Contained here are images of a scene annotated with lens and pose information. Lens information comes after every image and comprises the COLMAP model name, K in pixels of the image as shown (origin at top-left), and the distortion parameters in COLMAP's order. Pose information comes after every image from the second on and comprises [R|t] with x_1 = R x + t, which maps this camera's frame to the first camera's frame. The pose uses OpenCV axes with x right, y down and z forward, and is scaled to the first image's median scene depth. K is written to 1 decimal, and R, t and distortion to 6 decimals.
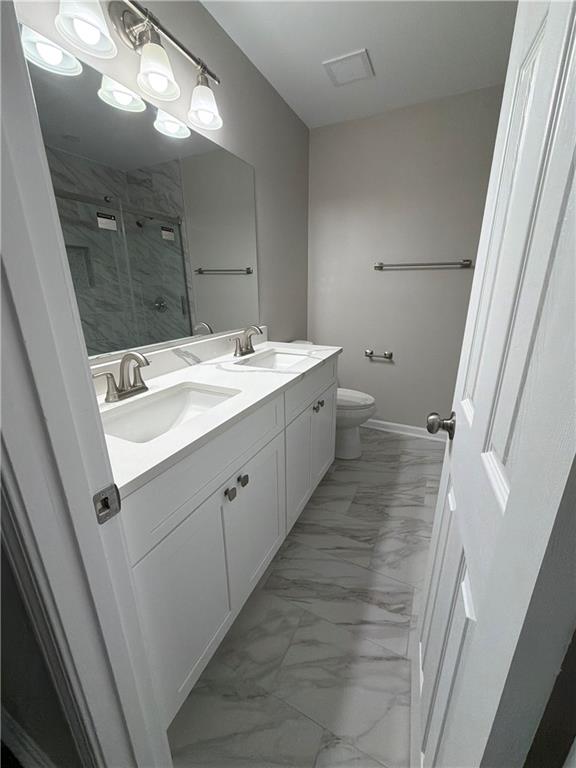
lens RADIAL K [[306.1, 0, 288.0], [0, 306.1, 384.0], [0, 0, 1]] dist [0.000803, 0.000080]
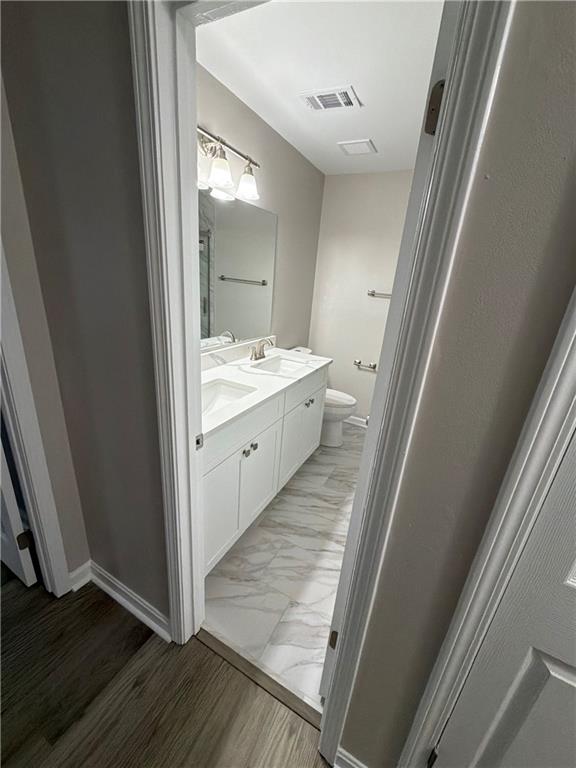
lens RADIAL K [[306.1, 0, 288.0], [0, 306.1, 384.0], [0, 0, 1]] dist [0.000803, 0.000080]
pose [[0.995818, 0.091355, -0.000124, -0.001997], [-0.091317, 0.995443, 0.027464, -0.040355], [0.002632, -0.027337, 0.999623, -0.356913]]
